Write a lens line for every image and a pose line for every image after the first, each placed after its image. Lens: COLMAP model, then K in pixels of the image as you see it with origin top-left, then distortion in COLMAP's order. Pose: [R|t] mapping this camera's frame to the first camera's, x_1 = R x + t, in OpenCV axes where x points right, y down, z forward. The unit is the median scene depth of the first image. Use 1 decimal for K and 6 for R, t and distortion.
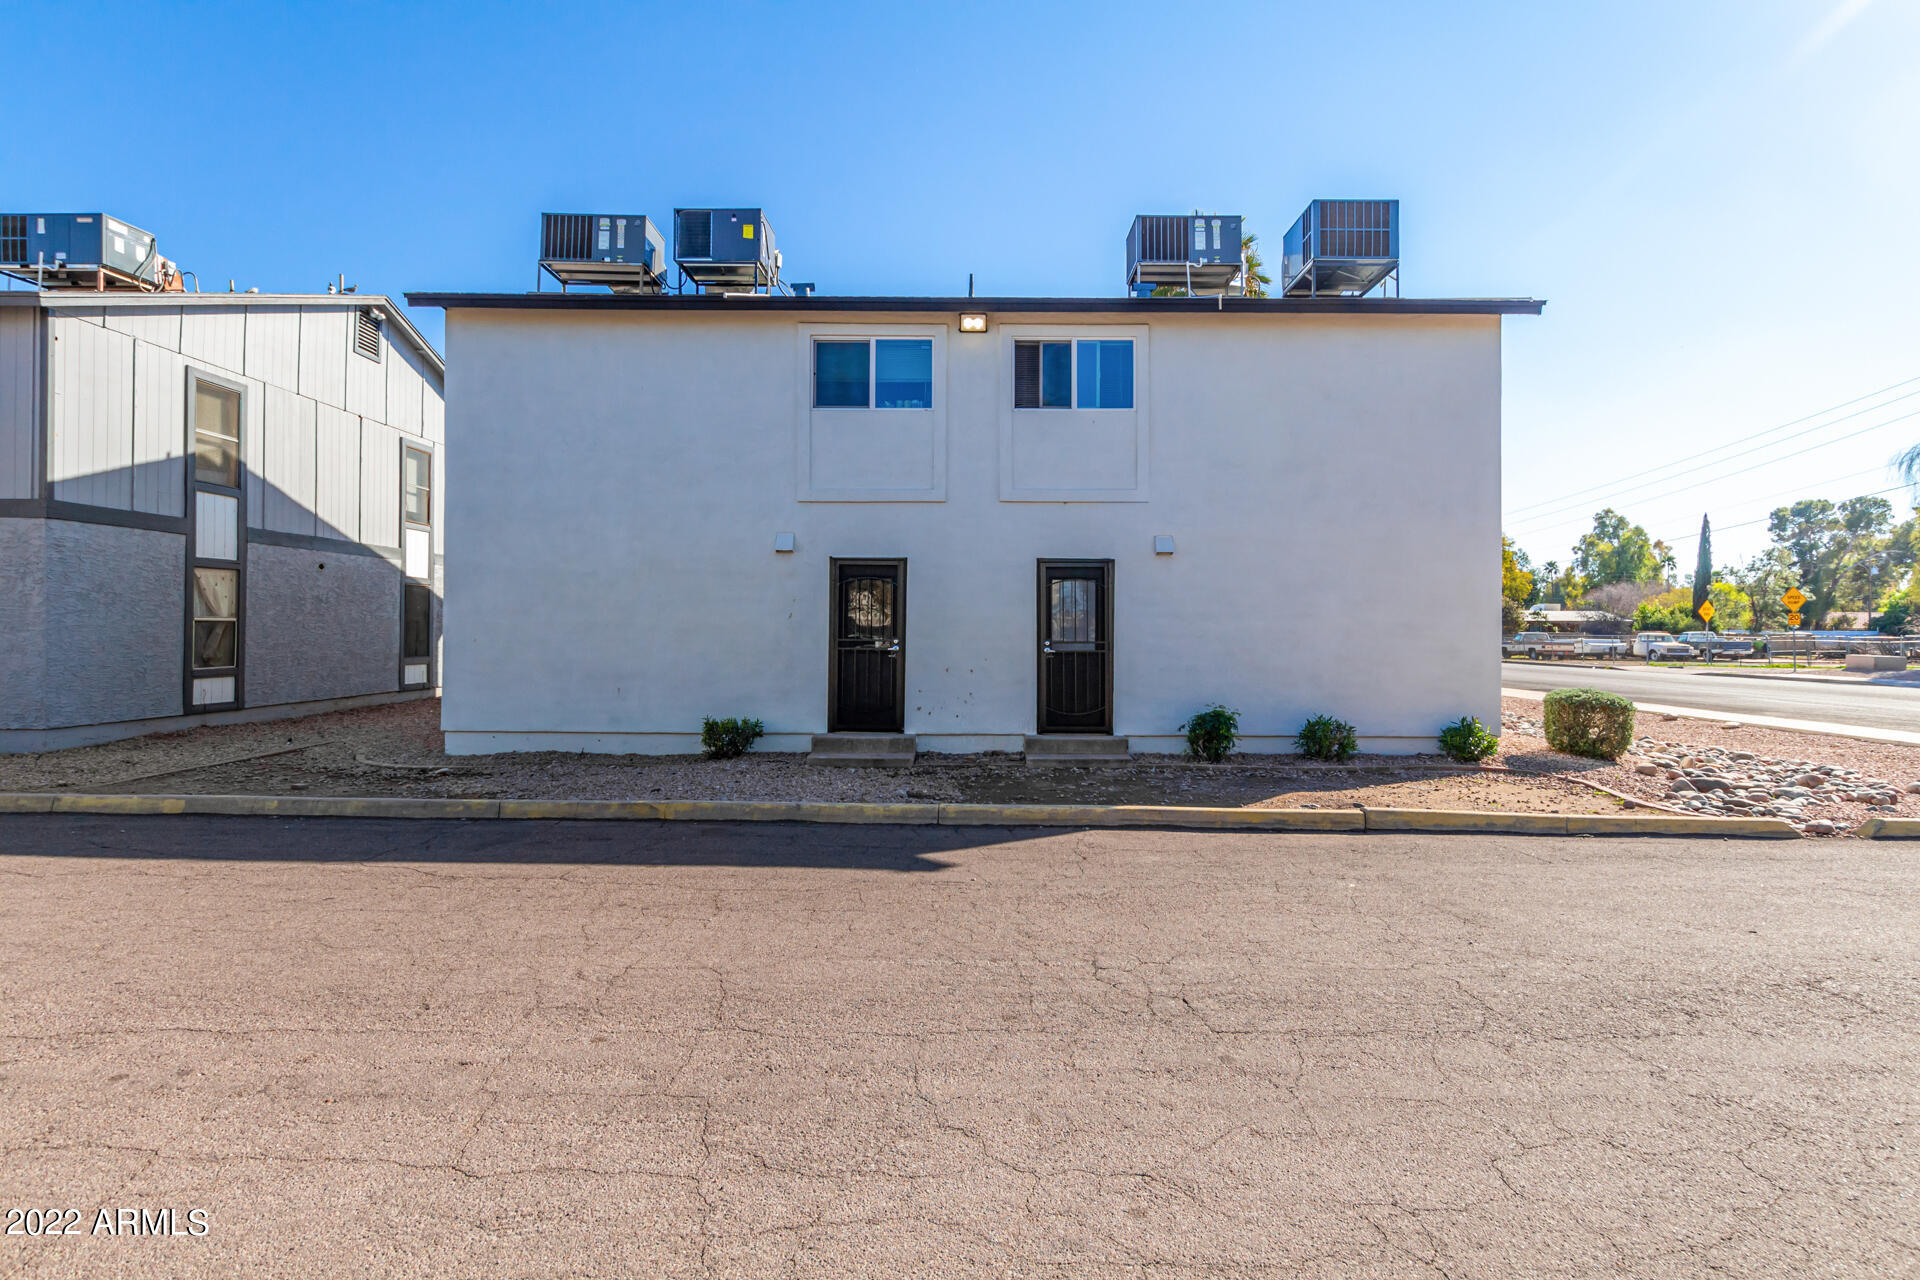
lens RADIAL K [[945.0, 0, 957.5], [0, 945.0, 647.5], [0, 0, 1]] dist [0.004598, -0.000356]
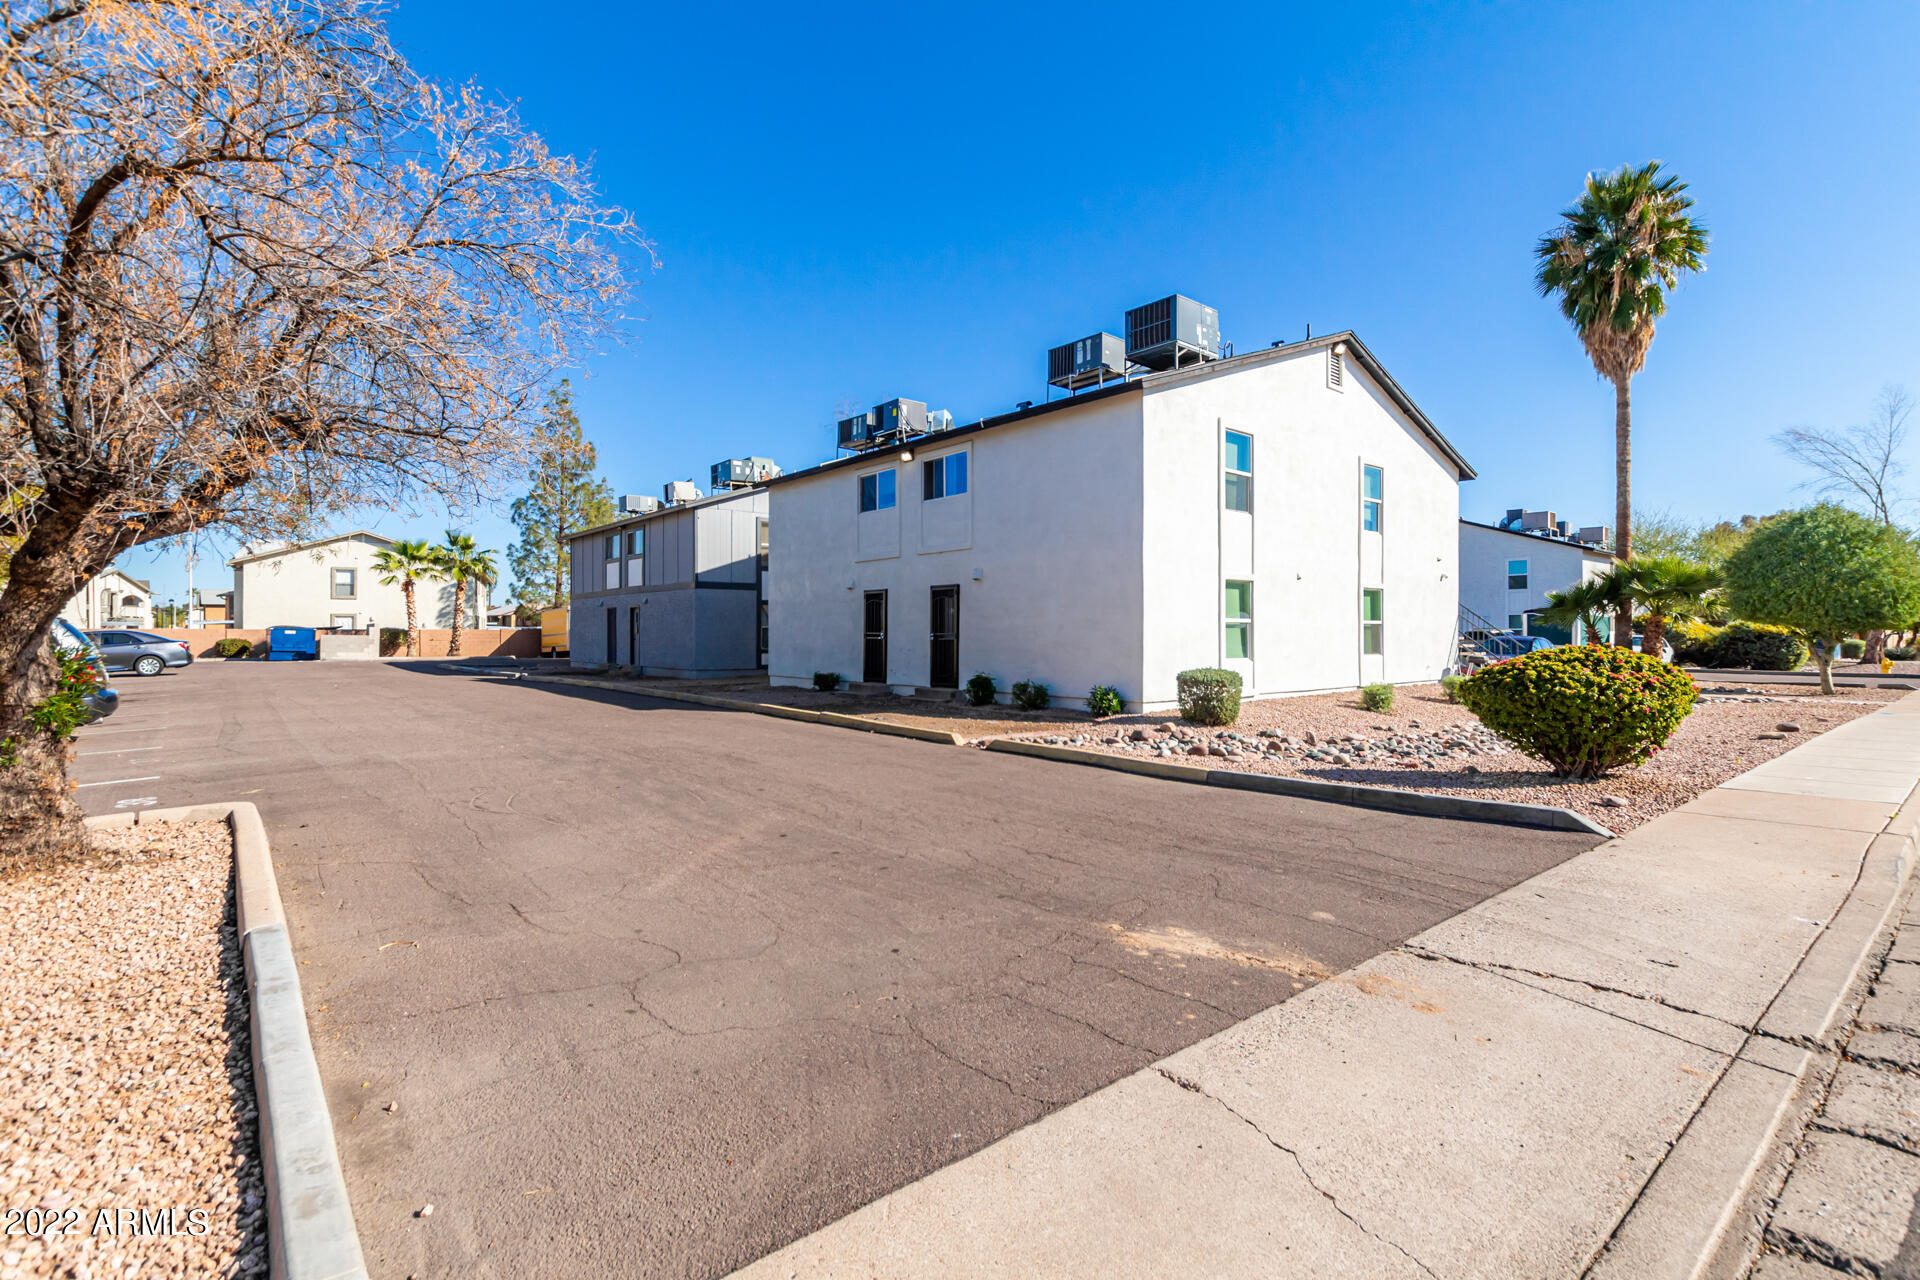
lens RADIAL K [[882.6, 0, 952.7], [0, 882.6, 635.7], [0, 0, 1]] dist [0.001924, -0.001946]
pose [[0.649285, -0.005666, -0.760524, 1.157230], [-0.003954, 0.999934, -0.010825, 0.013045], [0.760535, 0.010035, 0.649219, -0.022682]]
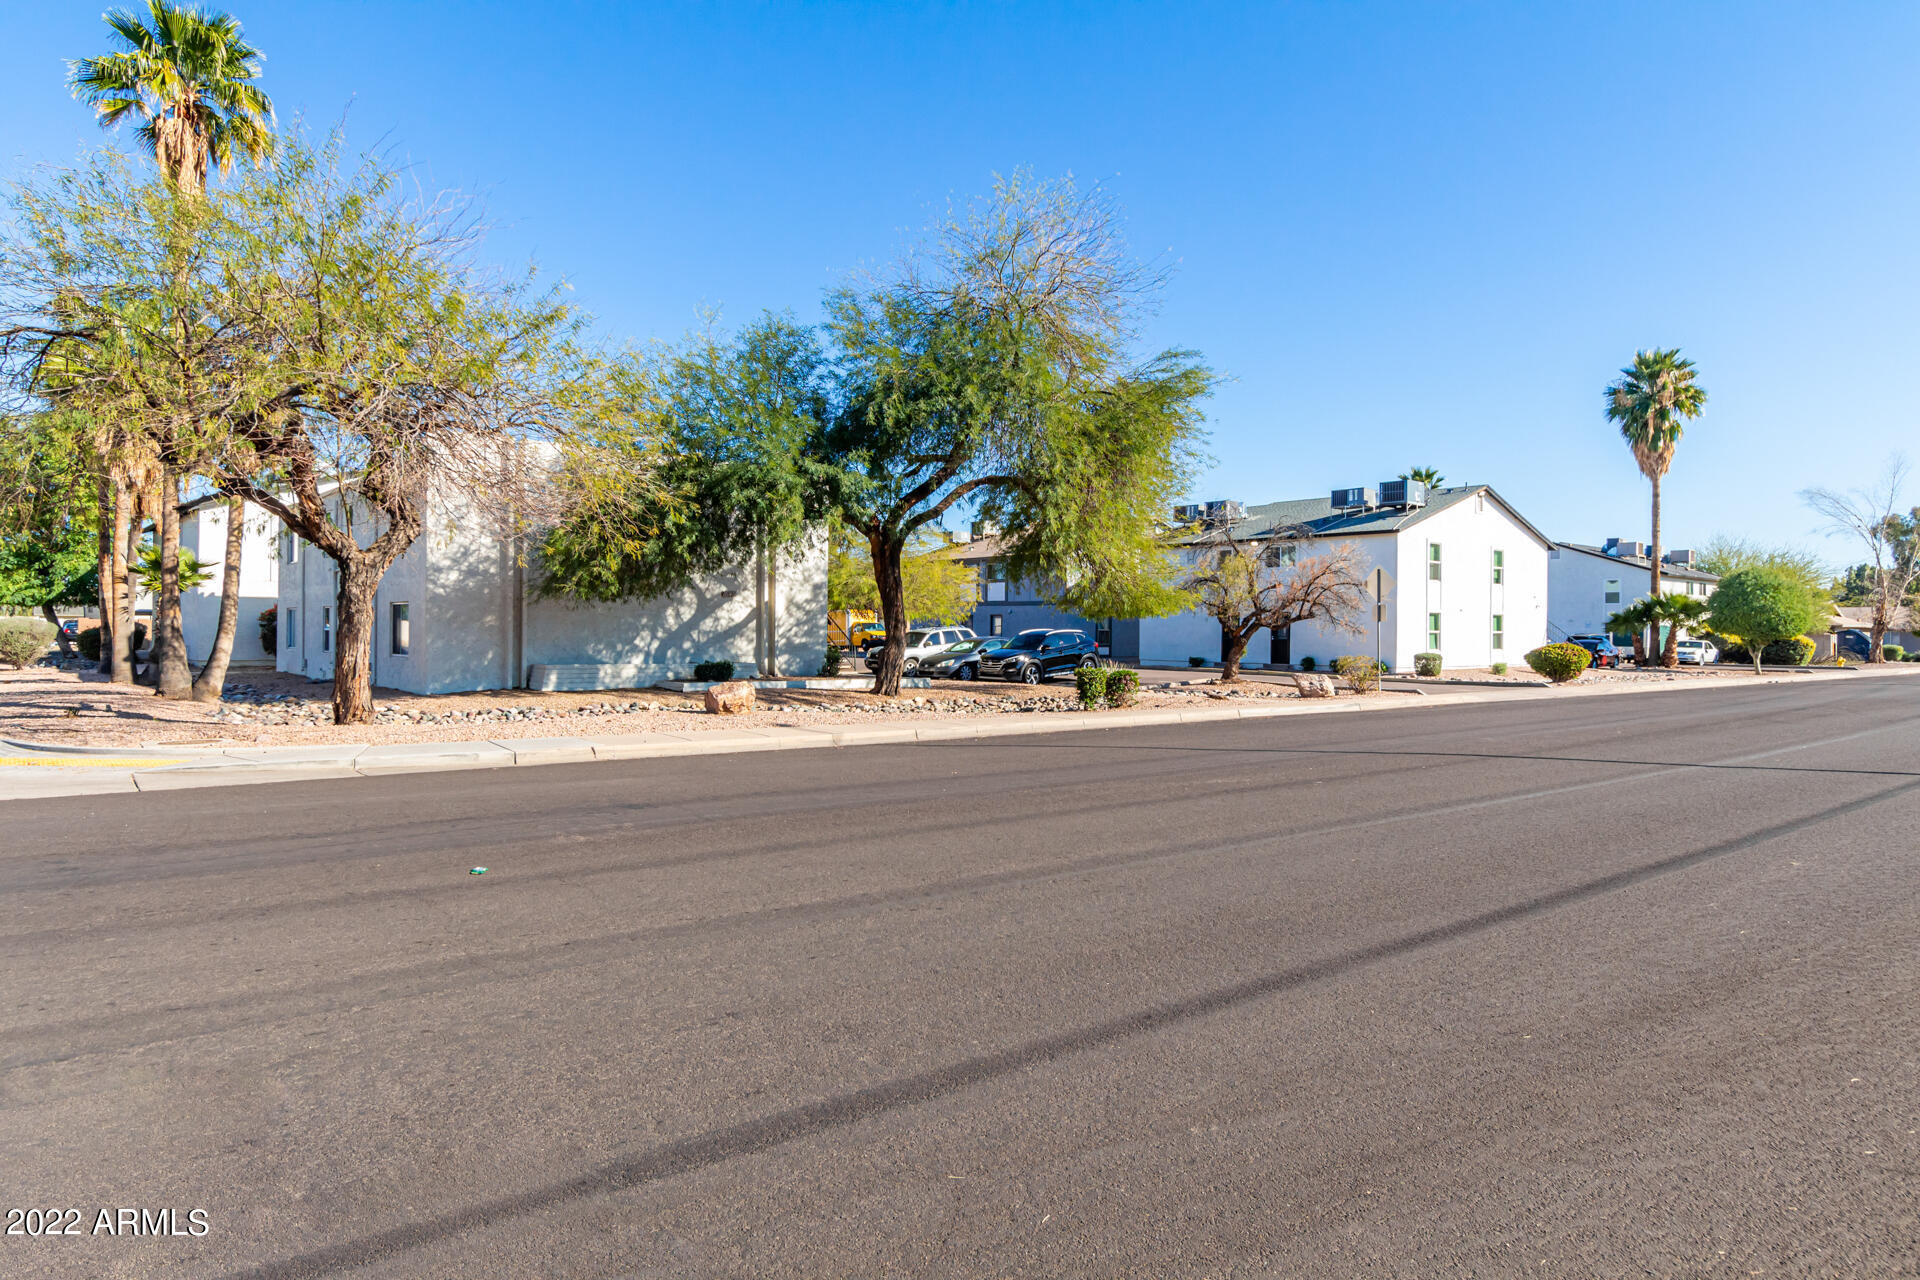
lens RADIAL K [[1148.0, 0, 959.4], [0, 1148.0, 638.1], [0, 0, 1]] dist [0.007281, 0.000547]
pose [[0.654599, 0.003210, -0.755969, 3.284627], [-0.012222, 0.999905, -0.006337, 0.058854], [0.755877, 0.013388, 0.654576, -4.796810]]
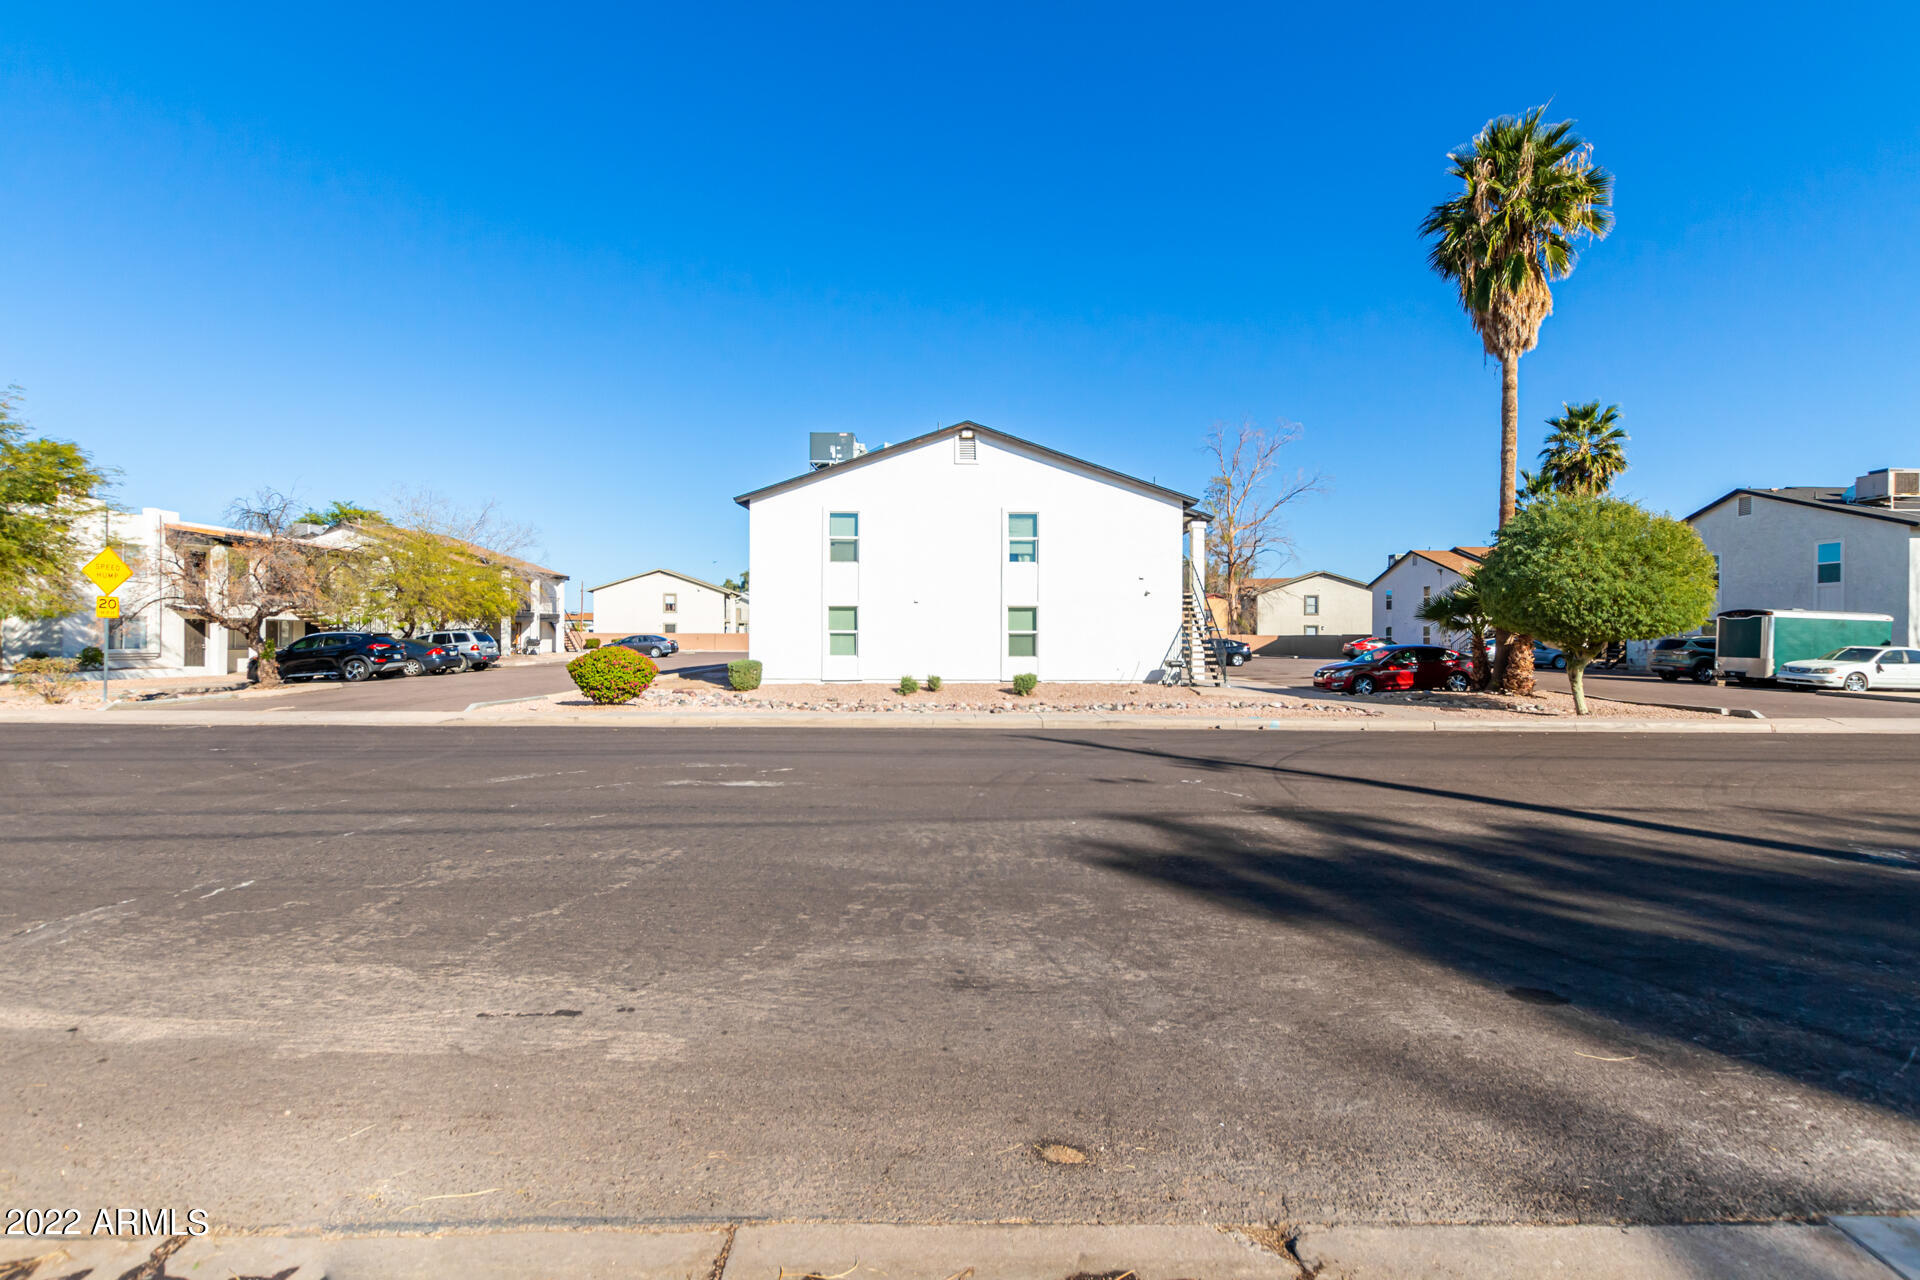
lens RADIAL K [[882.6, 0, 960.5], [0, 882.6, 640.3], [0, 0, 1]] dist [0.001924, -0.001946]
pose [[0.034419, 0.001043, -0.999407, 3.901222], [-0.011719, 0.999931, 0.000640, -0.029167], [0.999339, 0.011690, 0.034429, 2.774337]]
